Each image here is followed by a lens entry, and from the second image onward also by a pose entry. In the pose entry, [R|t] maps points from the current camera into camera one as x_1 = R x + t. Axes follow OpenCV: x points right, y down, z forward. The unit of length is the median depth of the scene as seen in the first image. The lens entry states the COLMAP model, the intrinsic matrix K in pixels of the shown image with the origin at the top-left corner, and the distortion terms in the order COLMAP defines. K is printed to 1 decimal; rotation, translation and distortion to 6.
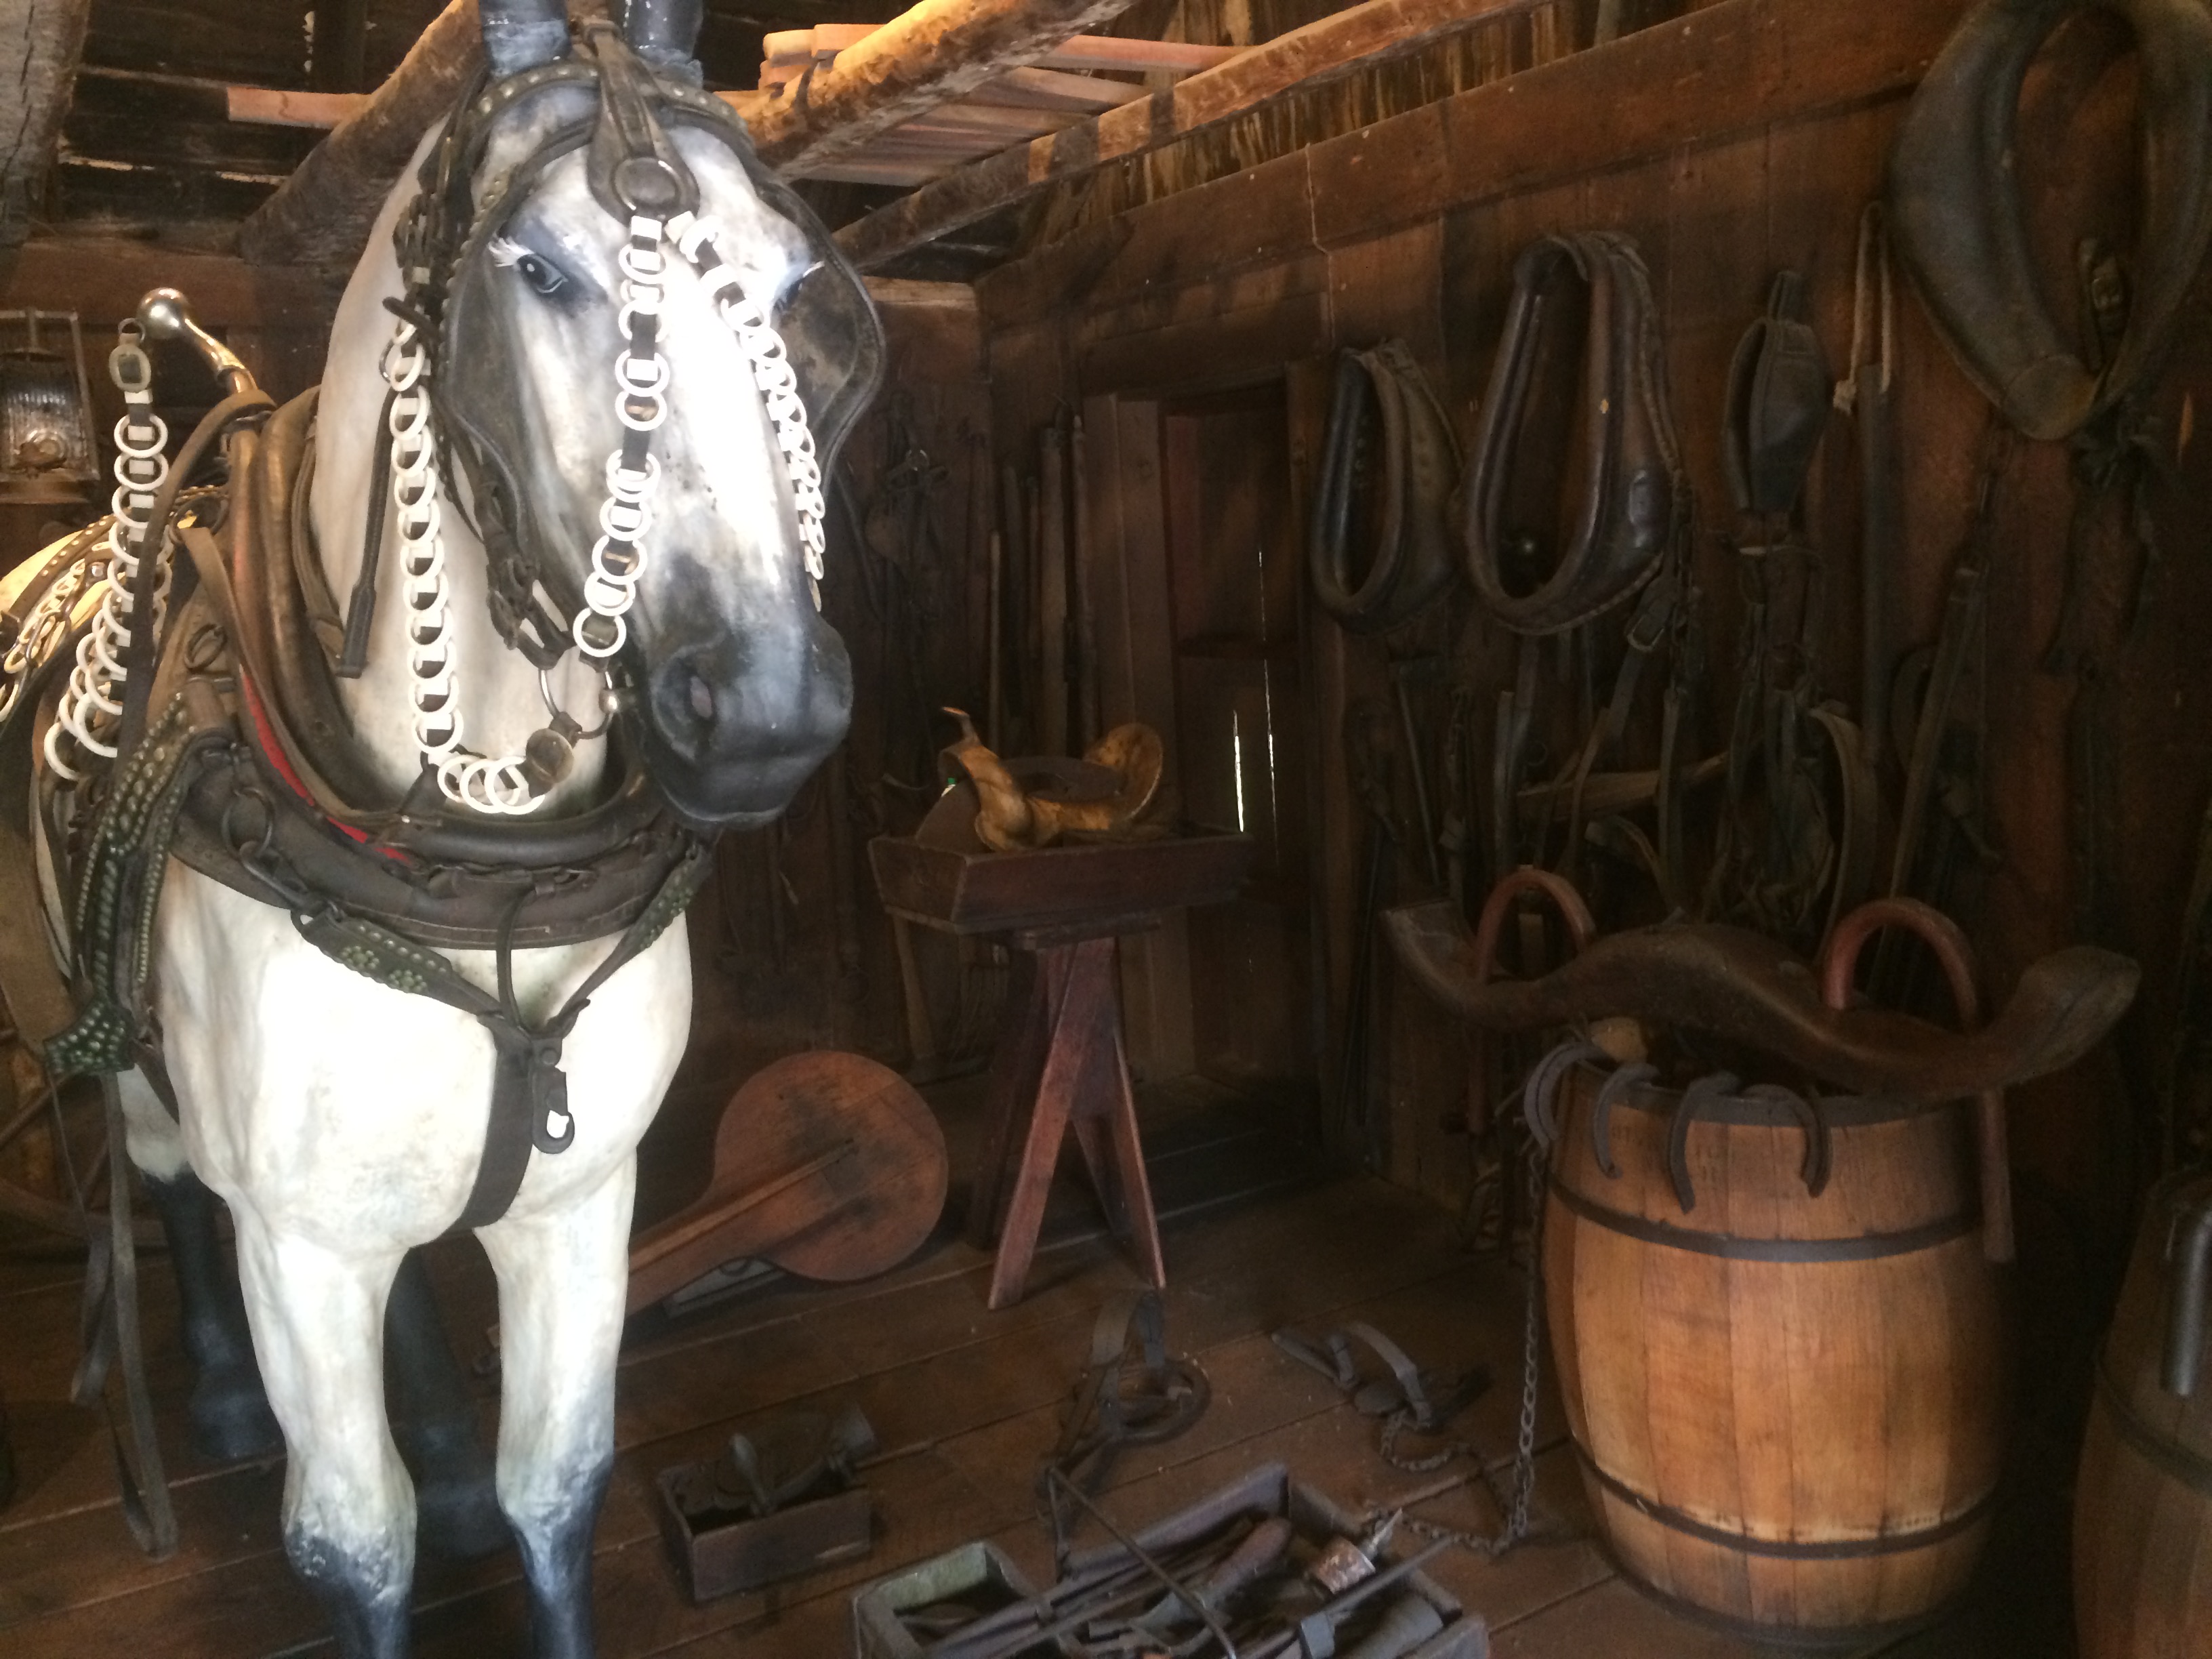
lens RADIAL K [[1879.1, 0, 1109.5], [0, 1879.1, 830.7], [0, 0, 1]] dist [0.039987, -0.052688]
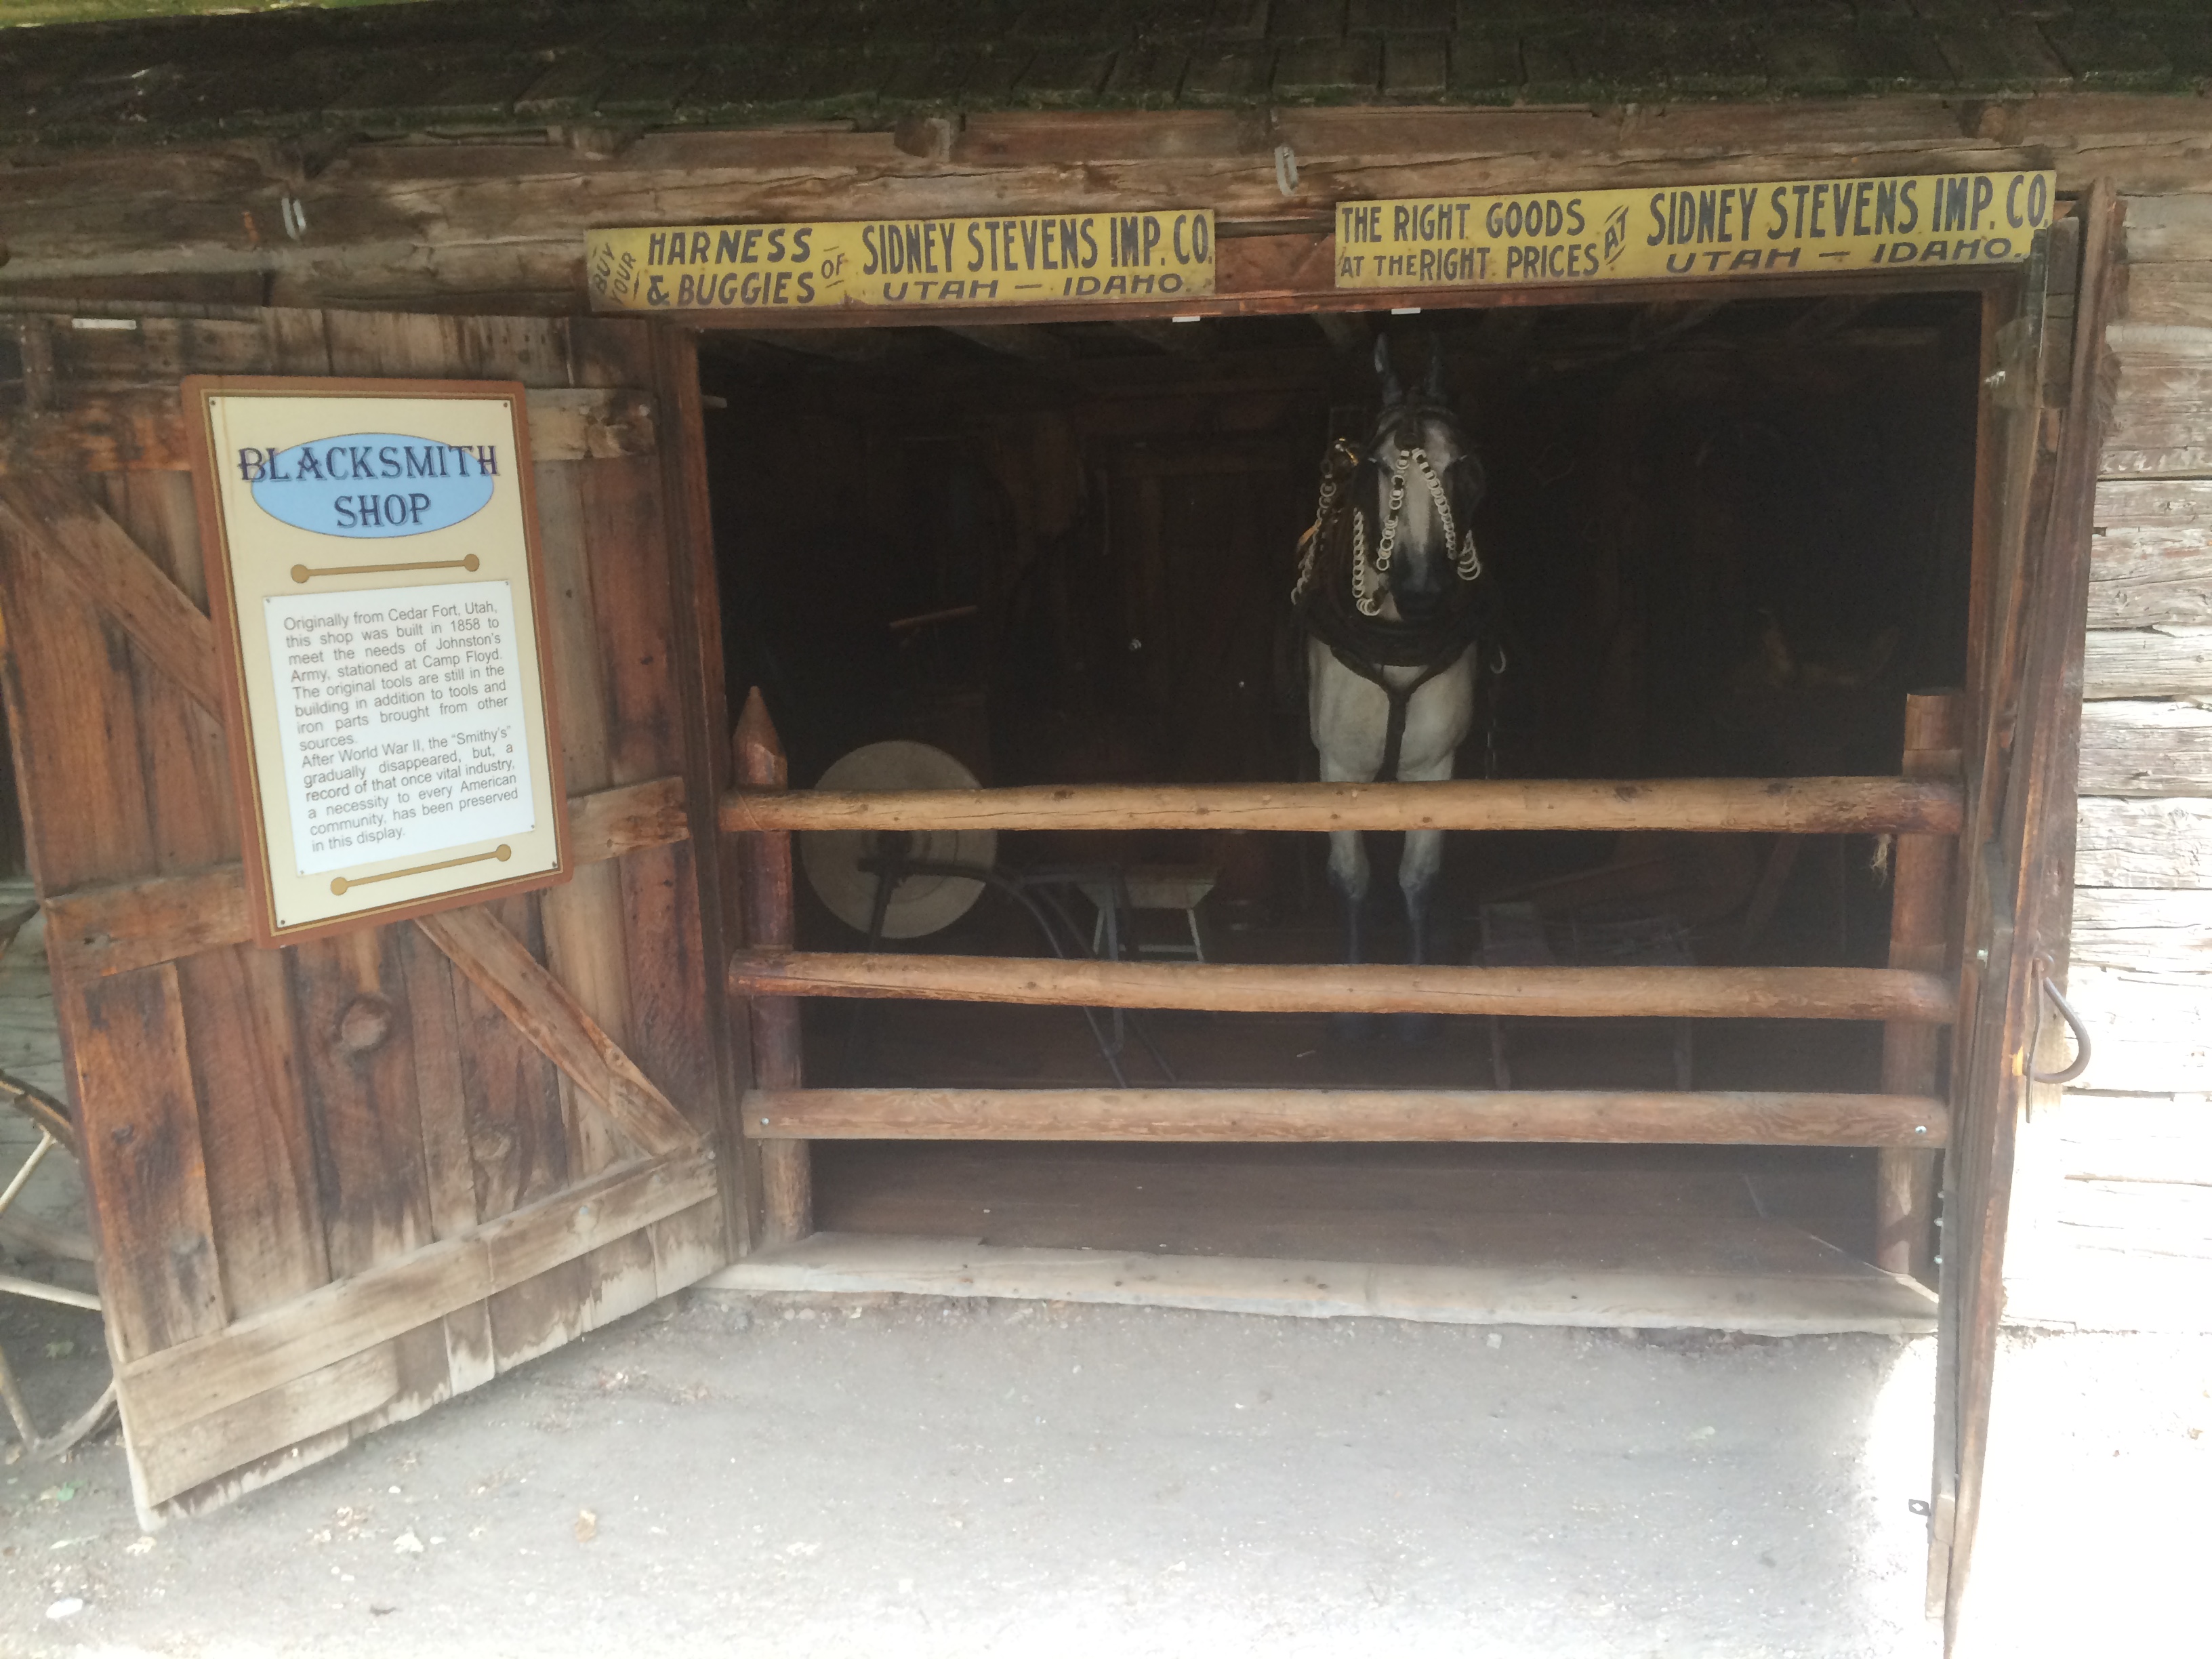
lens RADIAL K [[1879.1, 0, 1106.0], [0, 1879.1, 833.4], [0, 0, 1]] dist [0.039987, -0.052688]
pose [[0.762210, 0.116778, -0.636709, 1.284419], [-0.091498, 0.993154, 0.072620, 0.150906], [0.640831, 0.002906, 0.767677, -1.622779]]
